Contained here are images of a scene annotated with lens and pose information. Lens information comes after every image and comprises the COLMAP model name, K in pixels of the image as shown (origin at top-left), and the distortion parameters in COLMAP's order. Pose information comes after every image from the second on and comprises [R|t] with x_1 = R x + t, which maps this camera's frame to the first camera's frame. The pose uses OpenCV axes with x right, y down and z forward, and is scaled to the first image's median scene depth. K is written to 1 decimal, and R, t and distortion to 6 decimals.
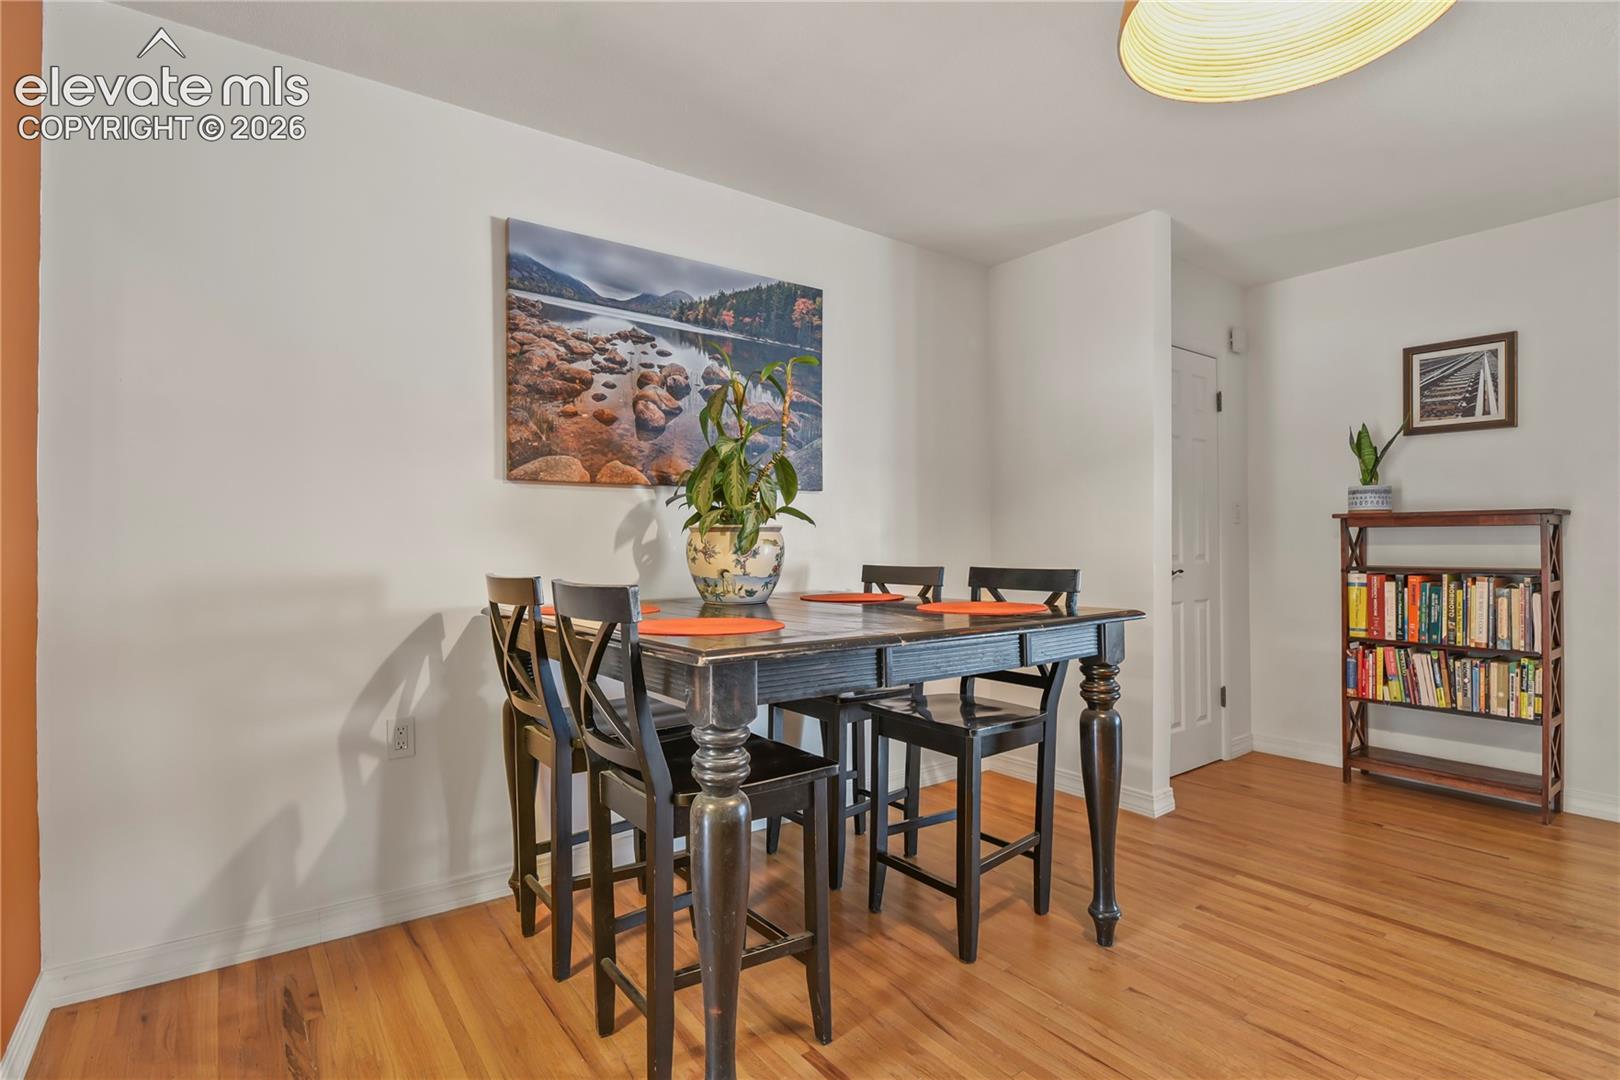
lens RADIAL K [[780.0, 0, 823.5], [0, 780.0, 539.0], [0, 0, 1]] dist [-0.000521, -0.011298]
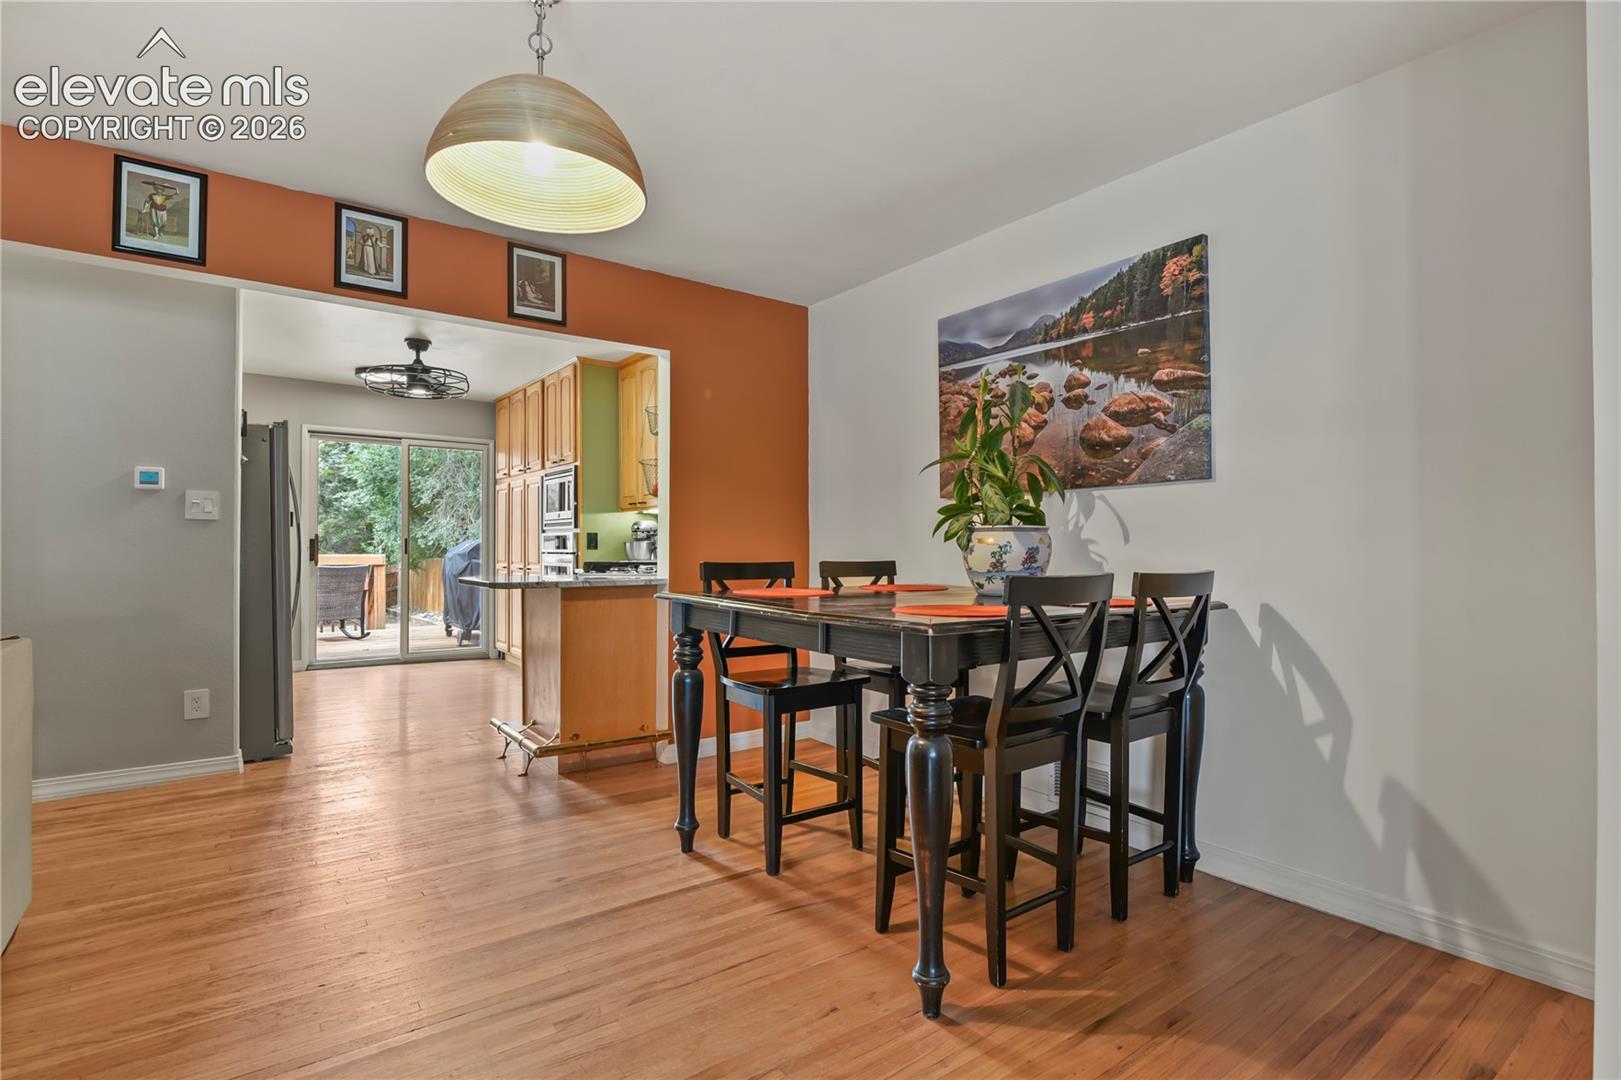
lens RADIAL K [[783.6, 0, 822.1], [0, 783.6, 541.5], [0, 0, 1]] dist [-0.000619, -0.005554]
pose [[0.006030, 0.000019, -0.999982, 0.942070], [0.003552, 0.999994, 0.000040, 0.003604], [0.999976, -0.003552, 0.006030, 0.680804]]
